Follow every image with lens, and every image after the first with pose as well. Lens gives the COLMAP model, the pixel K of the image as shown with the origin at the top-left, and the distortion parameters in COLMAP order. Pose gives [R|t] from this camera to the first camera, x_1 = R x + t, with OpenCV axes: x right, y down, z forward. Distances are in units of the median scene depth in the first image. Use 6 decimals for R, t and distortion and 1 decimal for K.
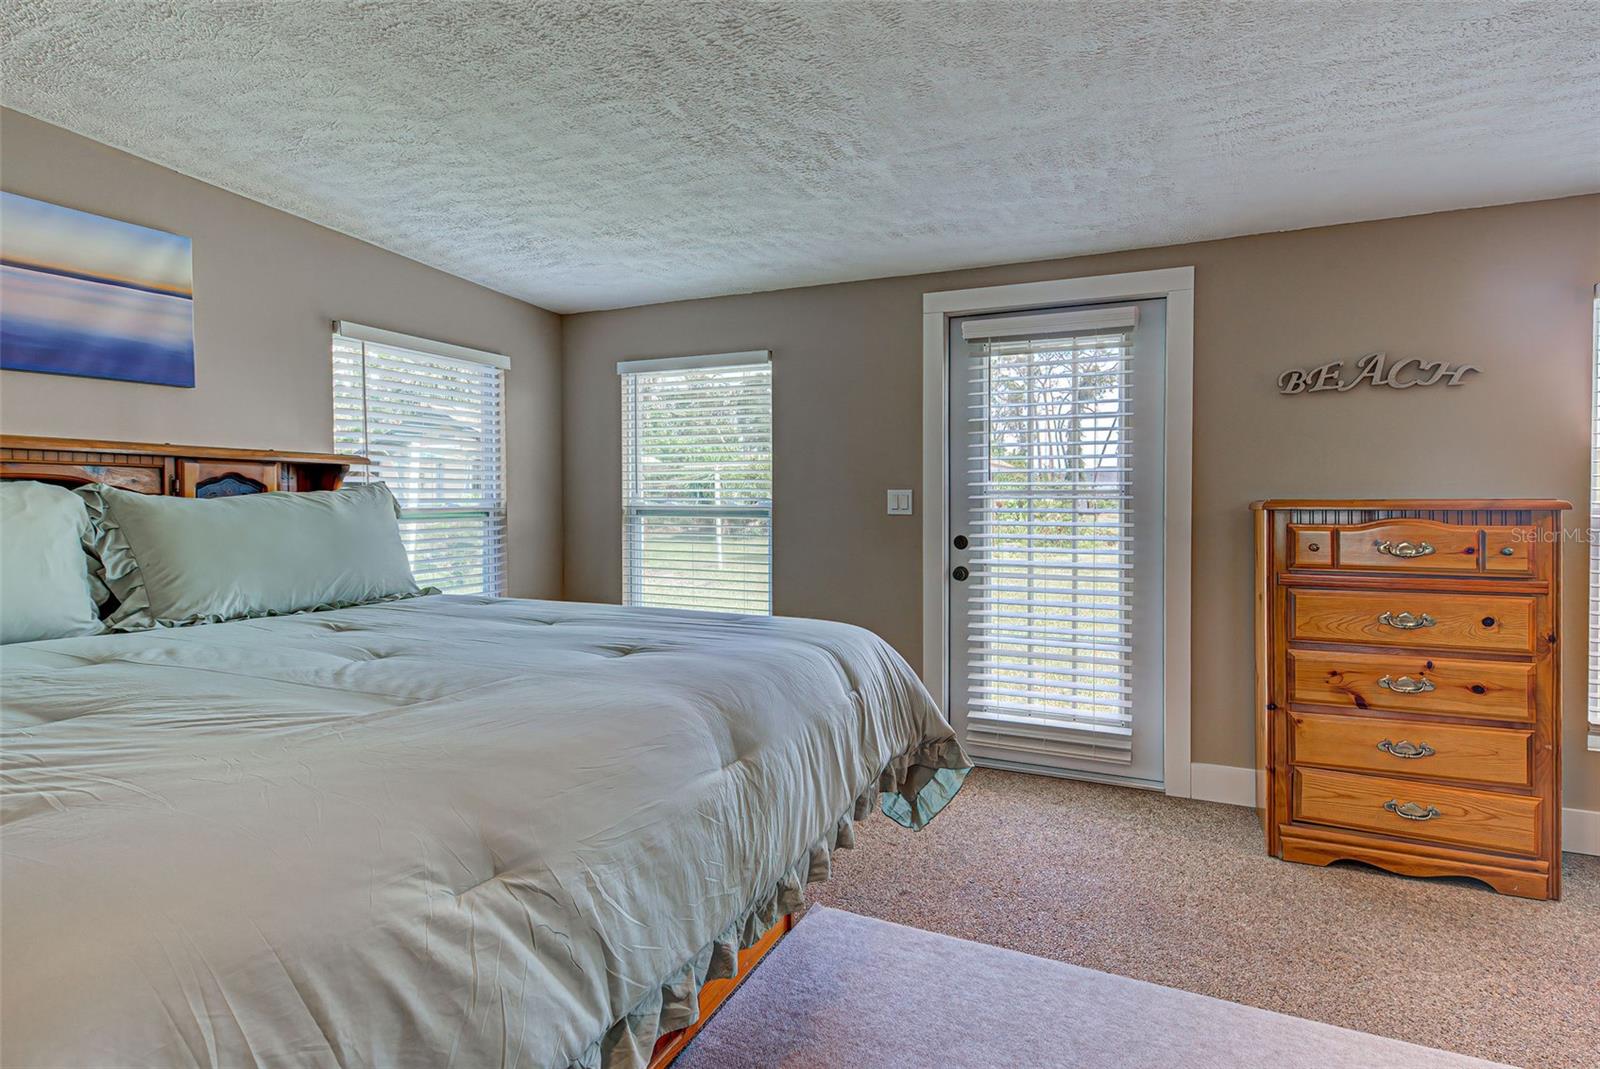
lens RADIAL K [[805.1, 0, 801.3], [0, 805.1, 517.8], [0, 0, 1]] dist [0.011520, -0.000506]
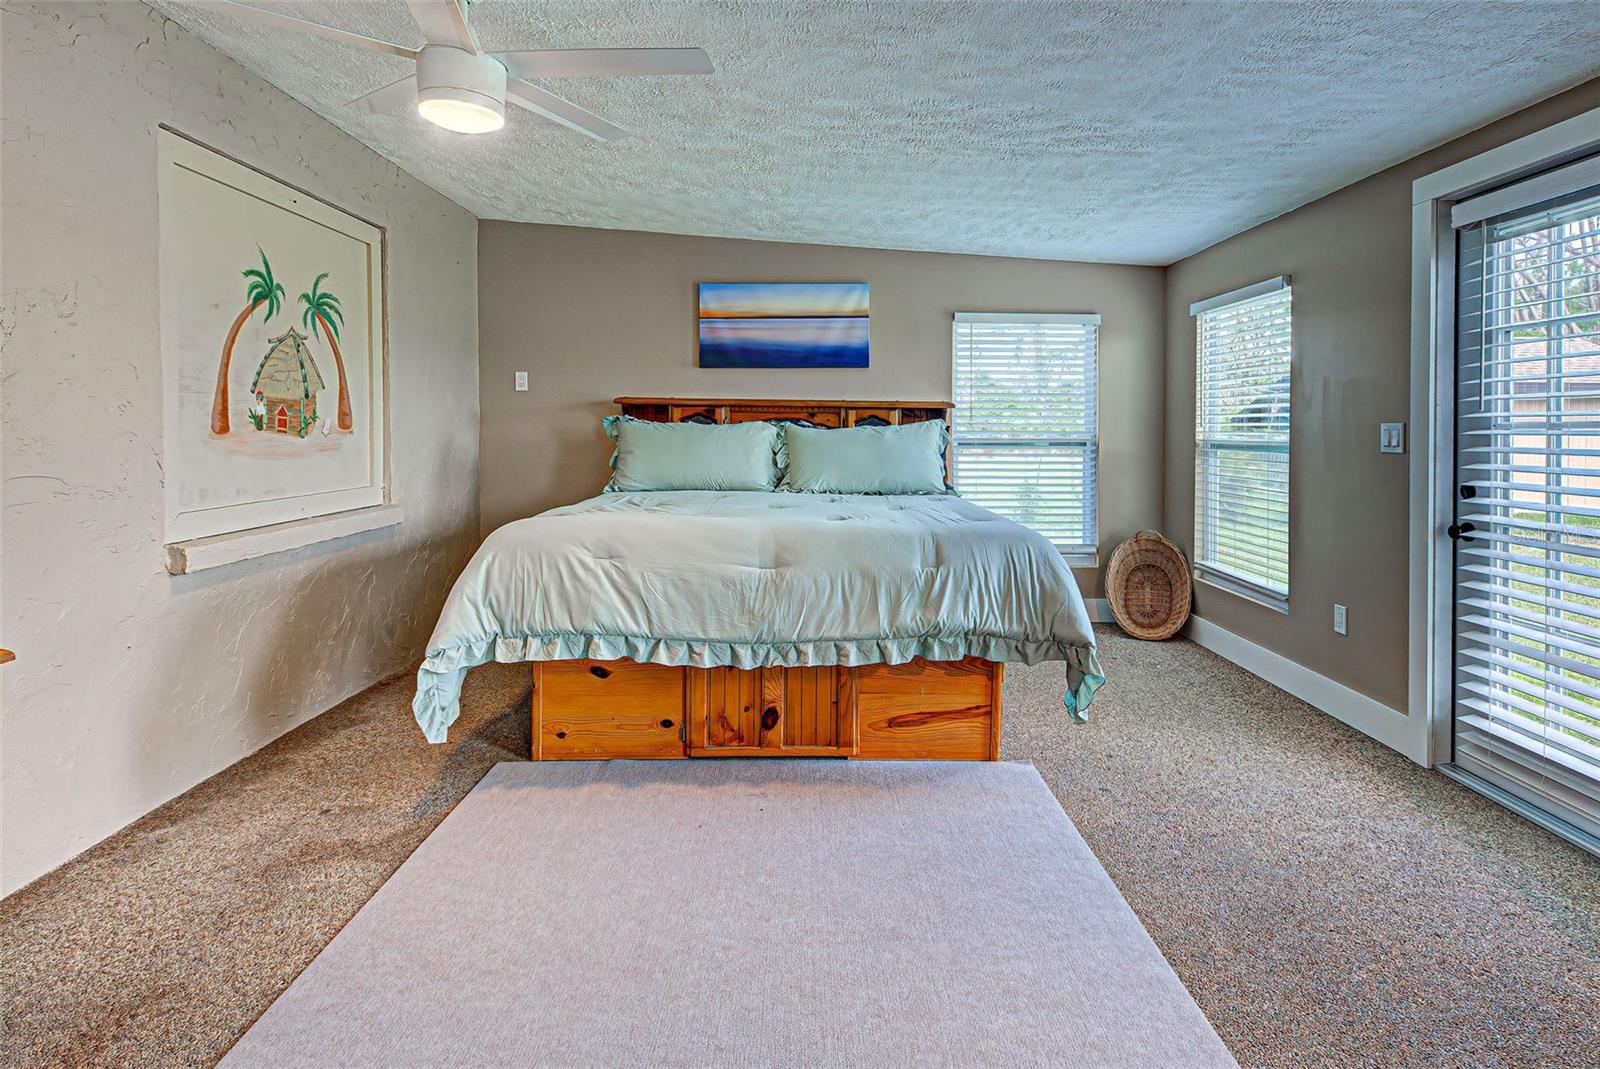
lens RADIAL K [[816.0, 0, 805.3], [0, 816.0, 449.4], [0, 0, 1]] dist [0.000802, 0.000021]
pose [[0.414217, 0.024909, -0.909837, 0.816510], [-0.029746, 0.999462, 0.013820, -0.001595], [0.909692, 0.021340, 0.414735, 0.135935]]
